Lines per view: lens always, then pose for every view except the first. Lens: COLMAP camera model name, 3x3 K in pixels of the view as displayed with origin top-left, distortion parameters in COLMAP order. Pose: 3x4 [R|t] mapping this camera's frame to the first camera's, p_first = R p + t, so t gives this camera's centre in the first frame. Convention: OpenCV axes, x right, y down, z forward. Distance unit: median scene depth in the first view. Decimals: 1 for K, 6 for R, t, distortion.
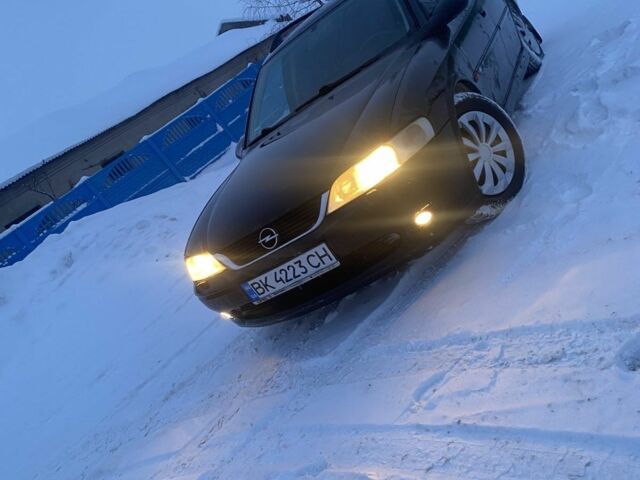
lens RADIAL K [[718.5, 0, 320.0], [0, 718.5, 240.0], [0, 0, 1]] dist [0.148835, -0.334132]
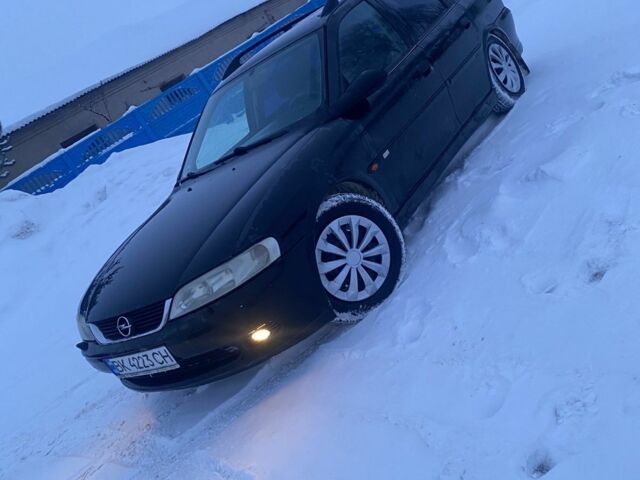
lens RADIAL K [[718.5, 0, 320.0], [0, 718.5, 240.0], [0, 0, 1]] dist [0.148835, -0.334132]
pose [[0.988013, 0.115183, -0.102776, 0.269541], [-0.101656, 0.986505, 0.128350, -0.258409], [0.116173, -0.116364, 0.986389, 0.012592]]
